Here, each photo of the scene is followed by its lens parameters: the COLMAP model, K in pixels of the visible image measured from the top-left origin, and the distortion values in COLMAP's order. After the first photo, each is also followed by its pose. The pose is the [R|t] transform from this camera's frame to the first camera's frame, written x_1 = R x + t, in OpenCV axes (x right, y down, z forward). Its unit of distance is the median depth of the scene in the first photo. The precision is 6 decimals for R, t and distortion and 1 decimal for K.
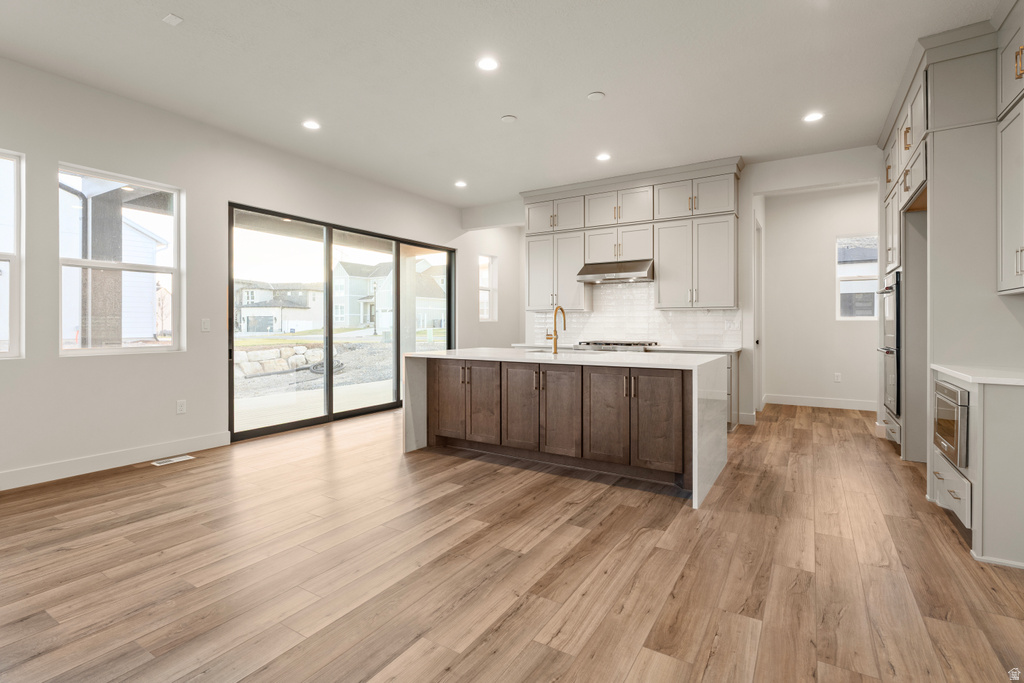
lens RADIAL K [[485.1, 0, 512.5], [0, 485.1, 324.9], [0, 0, 1]] dist [0.001195, 0.000602]
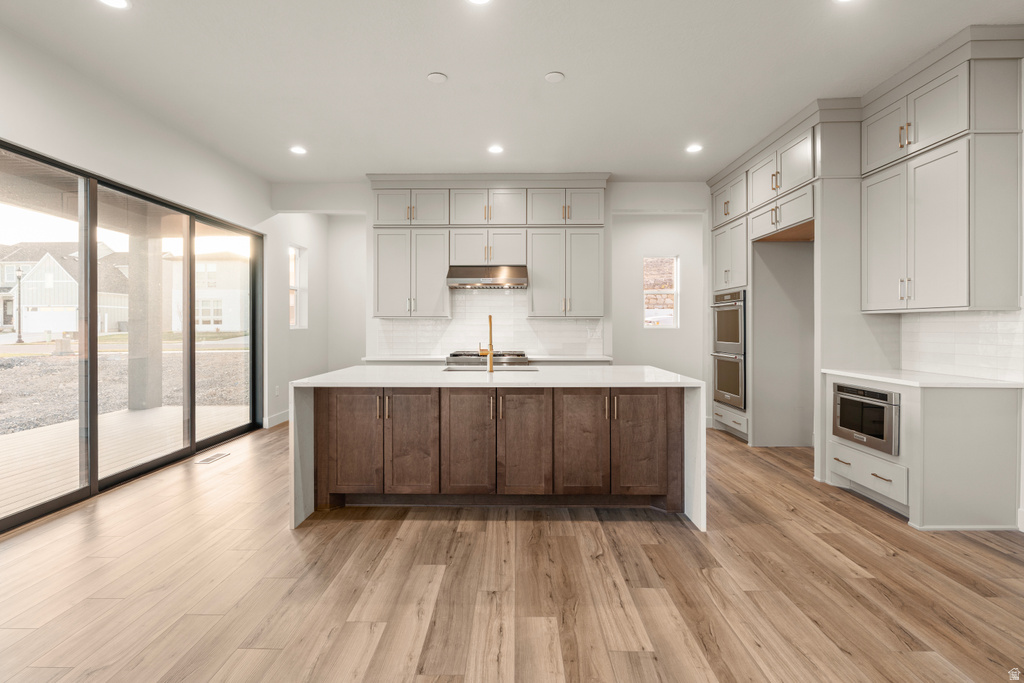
lens RADIAL K [[482.5, 0, 512.0], [0, 482.5, 329.0], [0, 0, 1]] dist [-0.000261, 0.000252]
pose [[0.856308, -0.002508, 0.516459, -0.369963], [0.000837, 0.999994, 0.003469, -0.021651], [-0.516465, -0.002538, 0.856305, 0.318268]]
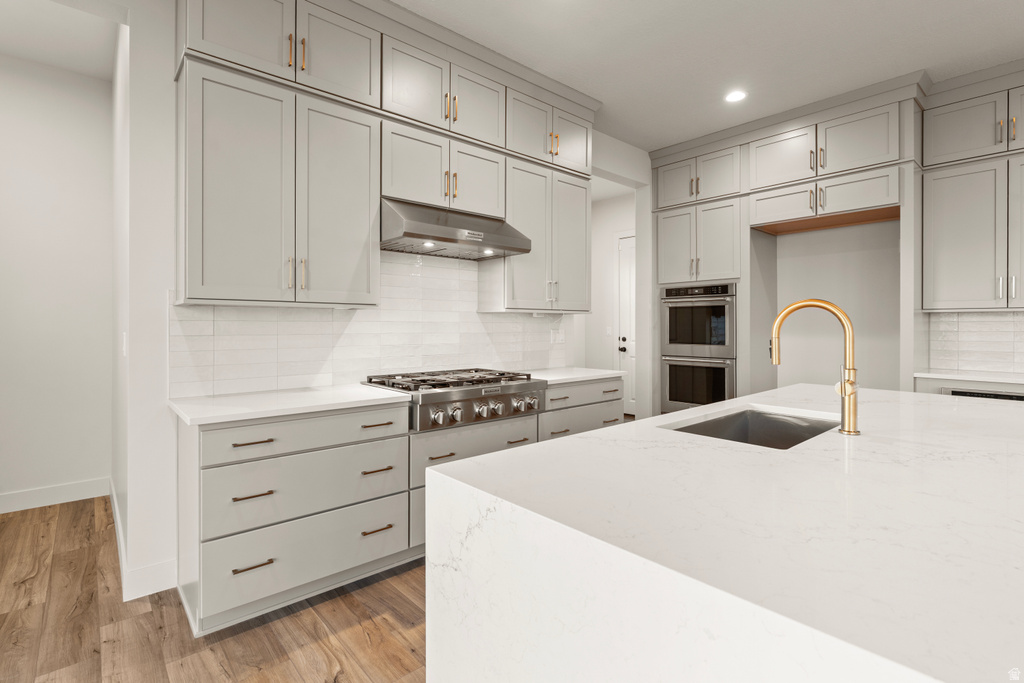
lens RADIAL K [[485.1, 0, 512.5], [0, 485.1, 324.9], [0, 0, 1]] dist [0.001195, 0.000602]
pose [[0.290077, 0.001383, 0.957002, -0.386780], [0.000605, 0.999998, -0.001628, -0.023476], [-0.957003, 0.001051, 0.290075, 1.346156]]
